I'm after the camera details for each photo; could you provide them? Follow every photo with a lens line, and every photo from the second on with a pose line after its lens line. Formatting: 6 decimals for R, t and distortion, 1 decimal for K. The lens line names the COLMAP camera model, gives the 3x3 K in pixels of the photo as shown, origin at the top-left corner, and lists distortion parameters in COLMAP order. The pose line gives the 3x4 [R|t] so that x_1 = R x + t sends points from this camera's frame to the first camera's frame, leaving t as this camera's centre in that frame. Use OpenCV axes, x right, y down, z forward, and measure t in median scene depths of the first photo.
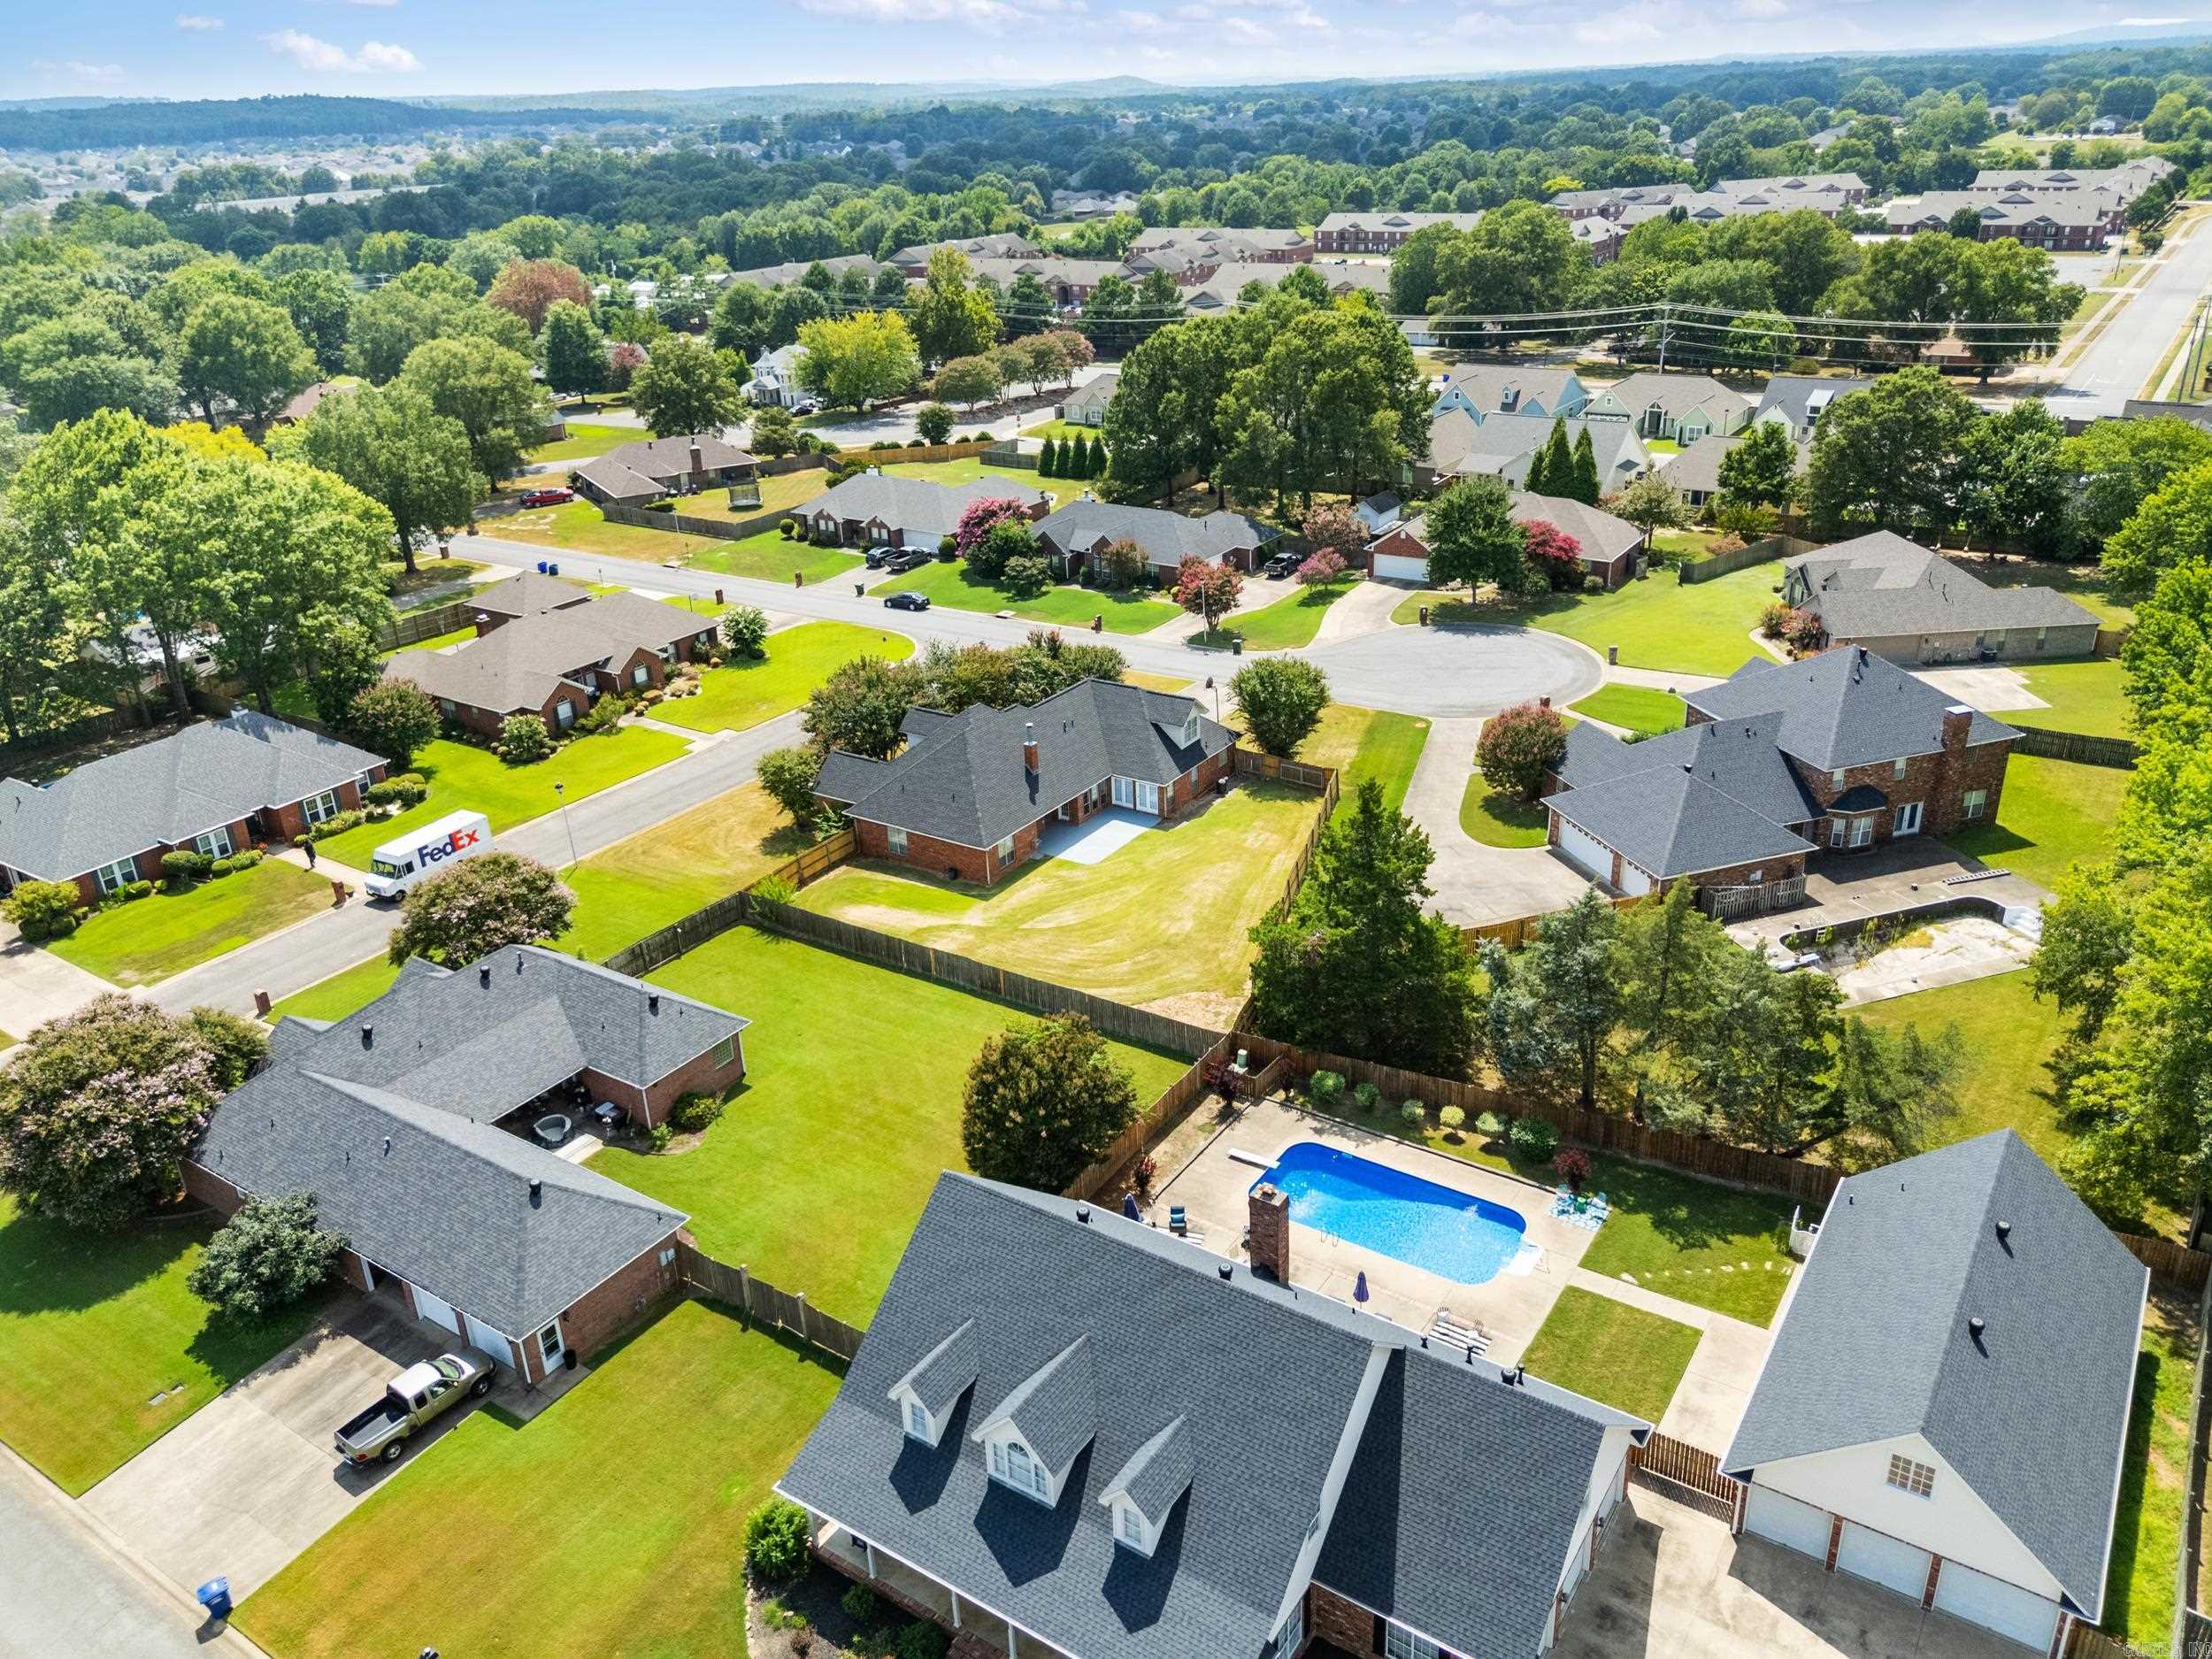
lens RADIAL K [[1623.4, 0, 1106.0], [0, 1623.4, 829.5], [0, 0, 1]] dist [0.062538, -0.055652]
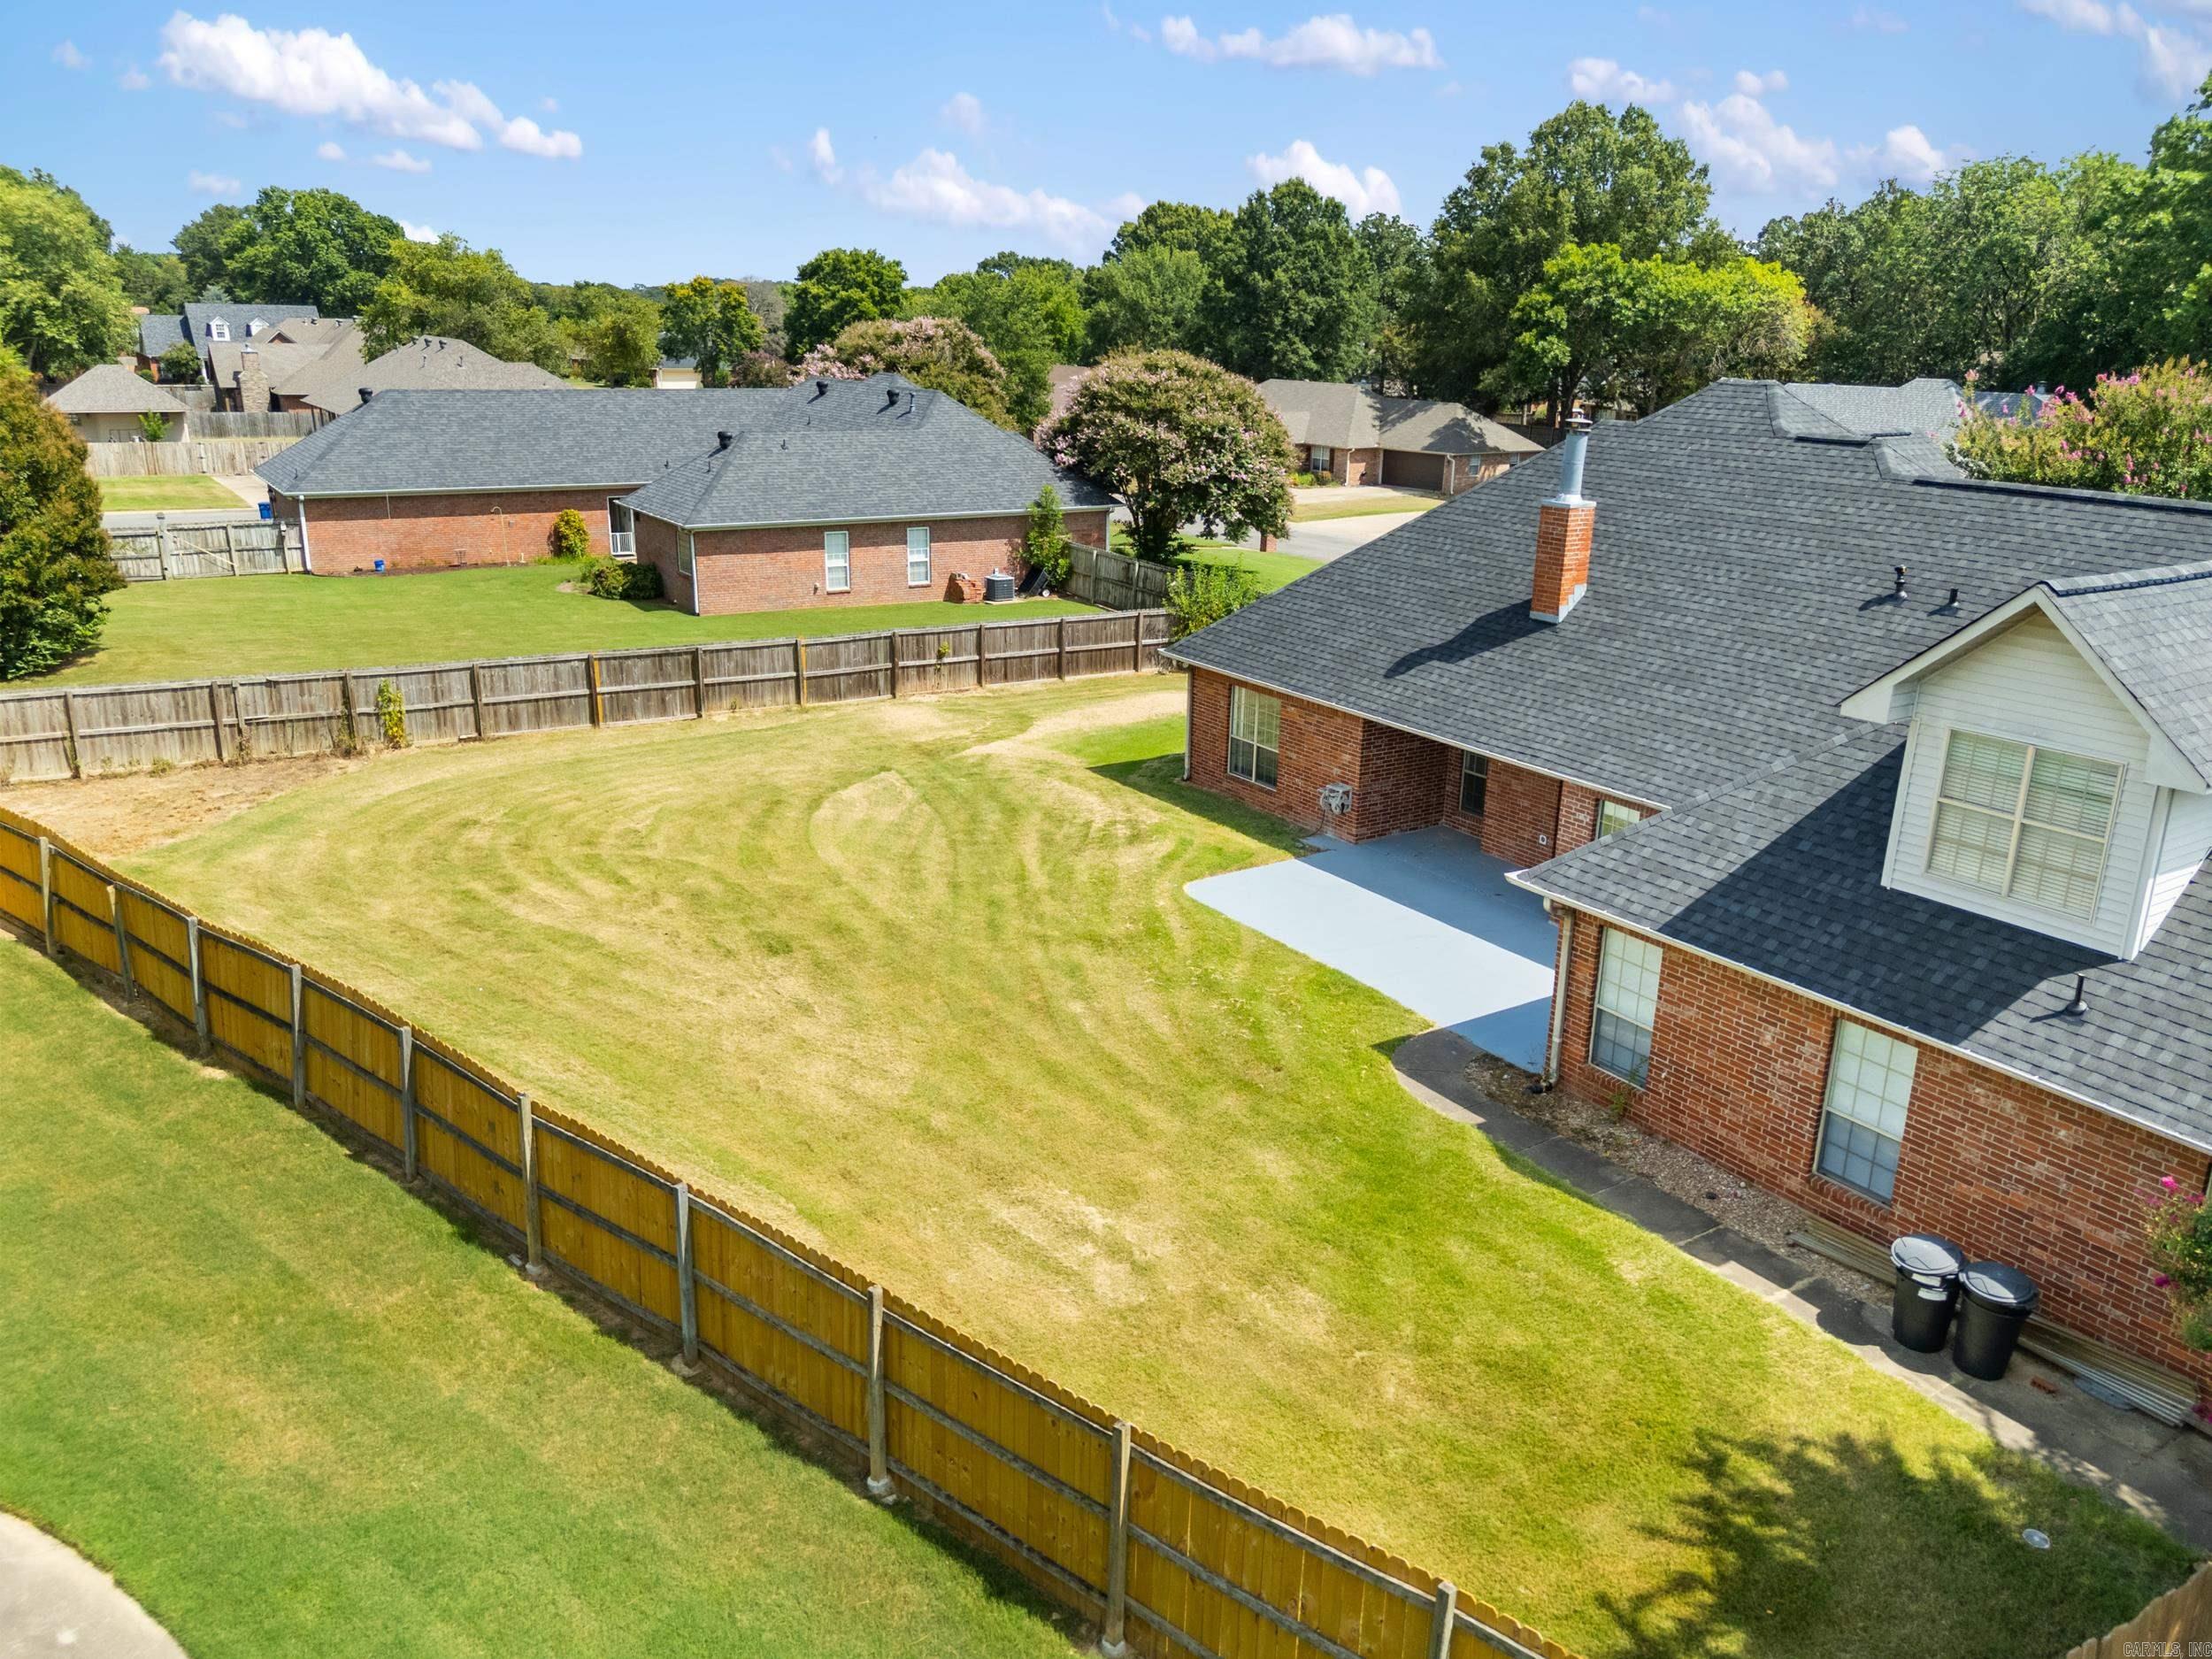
lens RADIAL K [[1617.6, 0, 1109.7], [0, 1617.6, 760.3], [0, 0, 1]] dist [0.057671, -0.002949]
pose [[-0.388980, 0.272688, -0.879963, 0.209994], [-0.382503, 0.821157, 0.423547, -0.097028], [0.838084, 0.501340, -0.215110, 0.965724]]
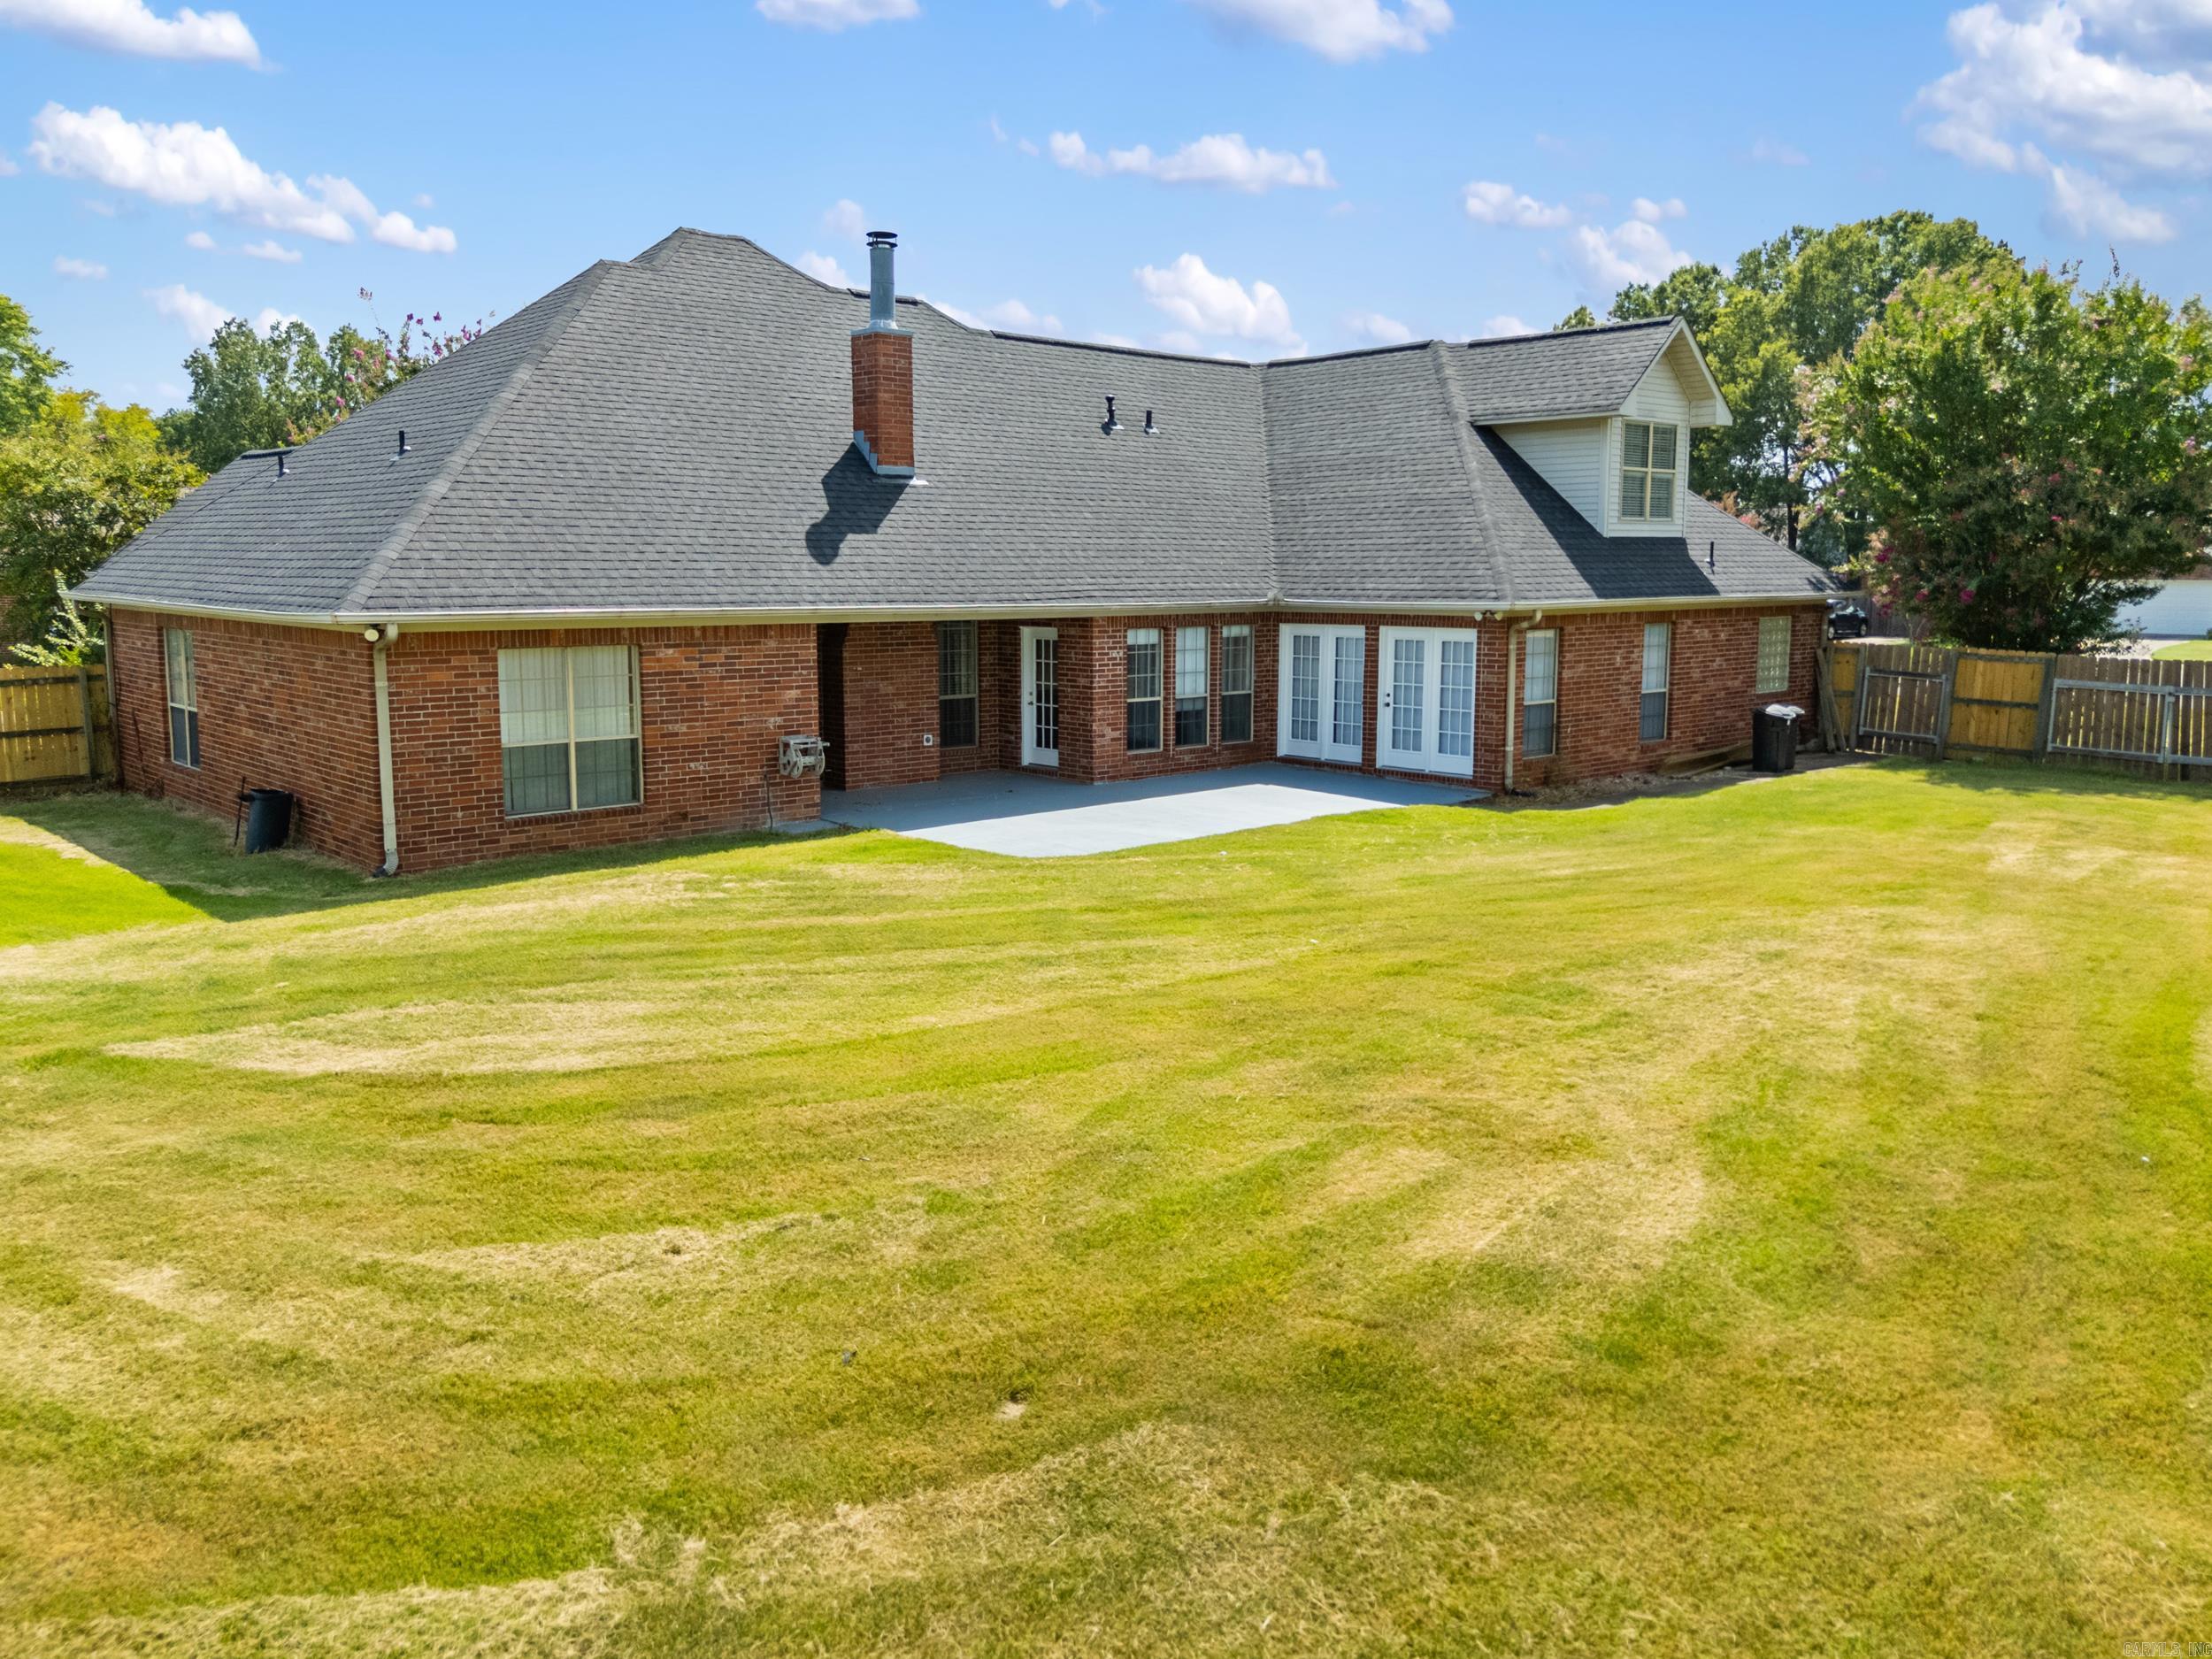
lens RADIAL K [[1679.9, 0, 1098.8], [0, 1679.9, 735.0], [0, 0, 1]] dist [0.063244, -0.069592]
pose [[0.969733, 0.065563, -0.235201, 0.035690], [-0.135431, 0.945946, -0.294695, 0.056525], [0.203166, 0.317629, 0.926194, 0.774783]]
